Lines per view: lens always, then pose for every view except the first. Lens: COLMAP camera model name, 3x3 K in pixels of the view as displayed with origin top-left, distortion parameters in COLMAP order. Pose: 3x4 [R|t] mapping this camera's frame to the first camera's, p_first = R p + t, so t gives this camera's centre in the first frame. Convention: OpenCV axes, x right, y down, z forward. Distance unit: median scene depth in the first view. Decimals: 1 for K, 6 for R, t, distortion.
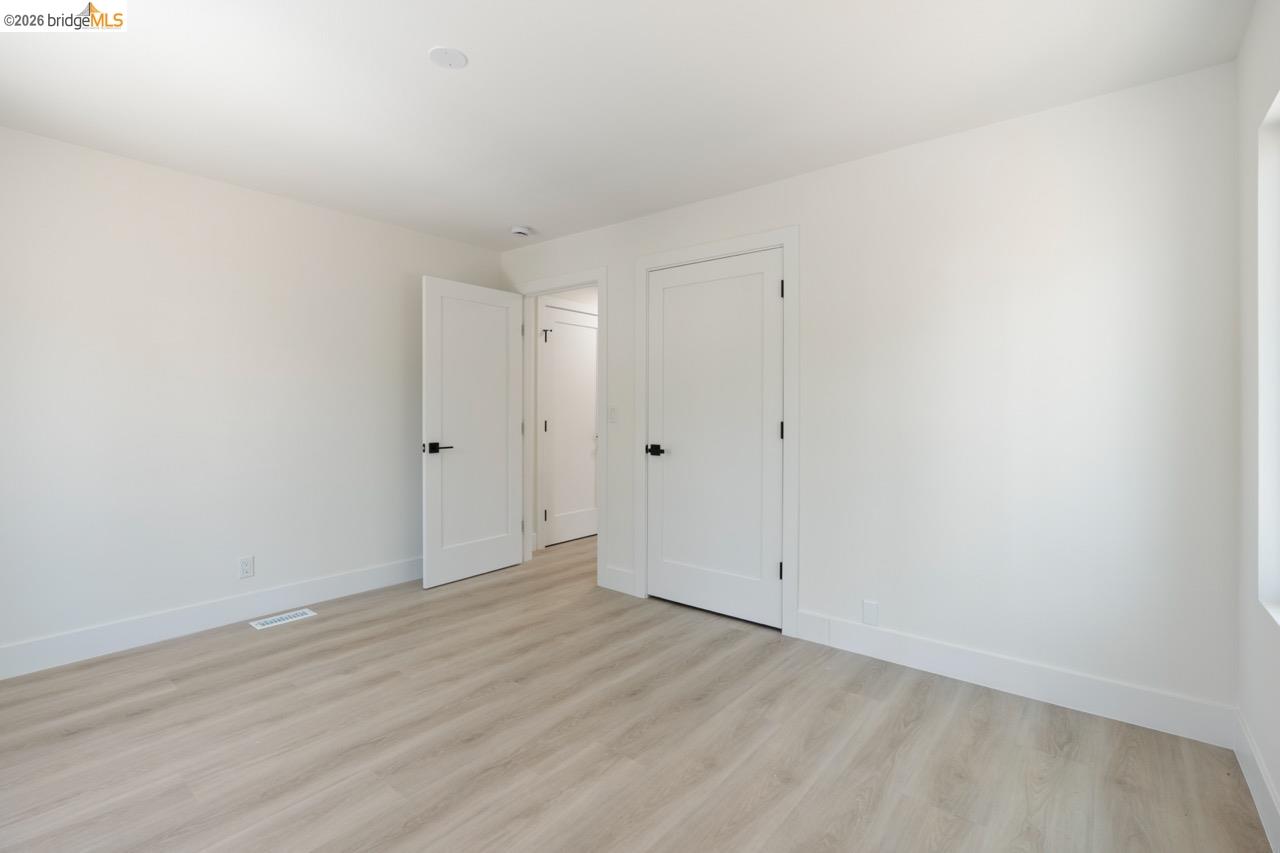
lens RADIAL K [[583.5, 0, 638.2], [0, 583.5, 402.8], [0, 0, 1]] dist [-0.005243, 0.000289]
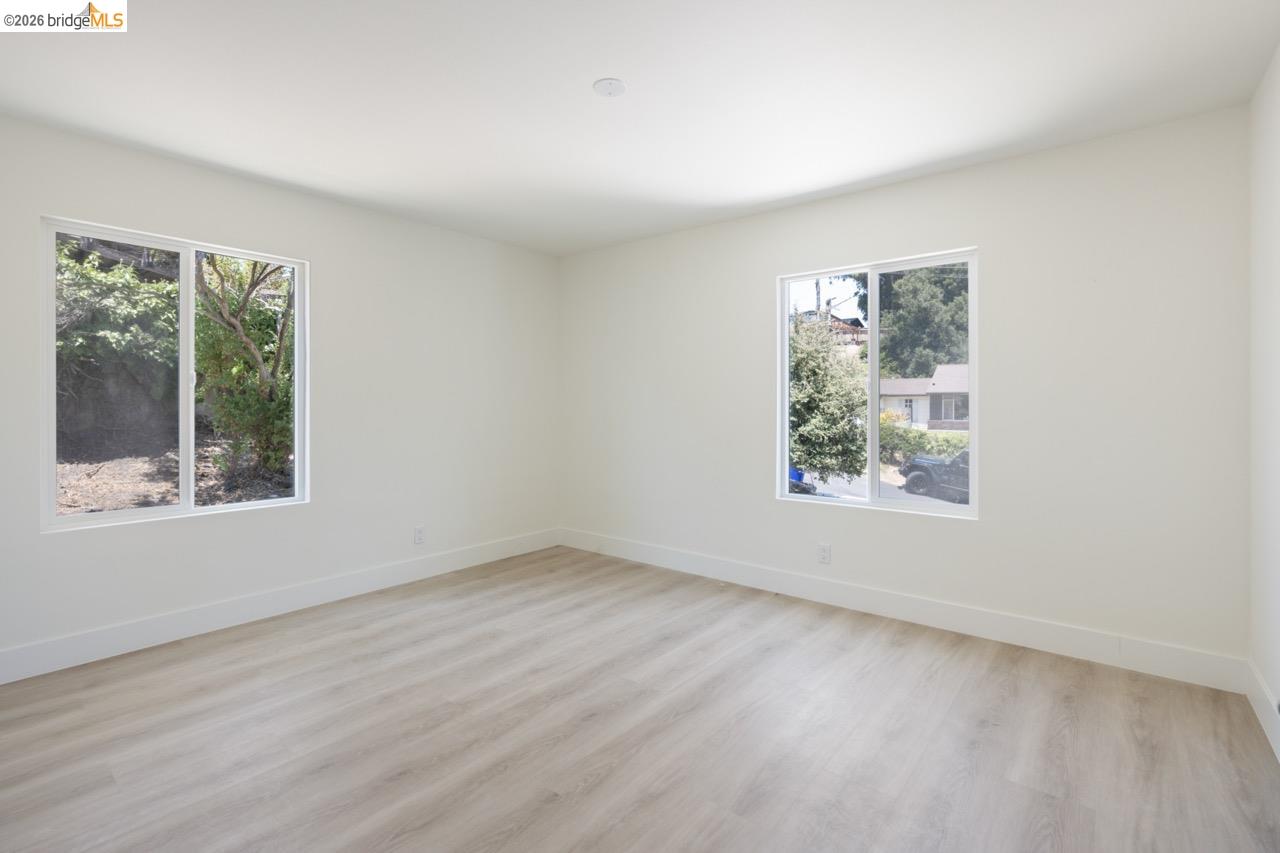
lens RADIAL K [[583.5, 0, 638.2], [0, 583.5, 402.8], [0, 0, 1]] dist [-0.005243, 0.000289]
pose [[-0.999952, 0.000473, 0.009781, -0.386900], [0.000419, 0.999985, -0.005529, 0.012454], [-0.009783, -0.005524, -0.999937, 2.079063]]
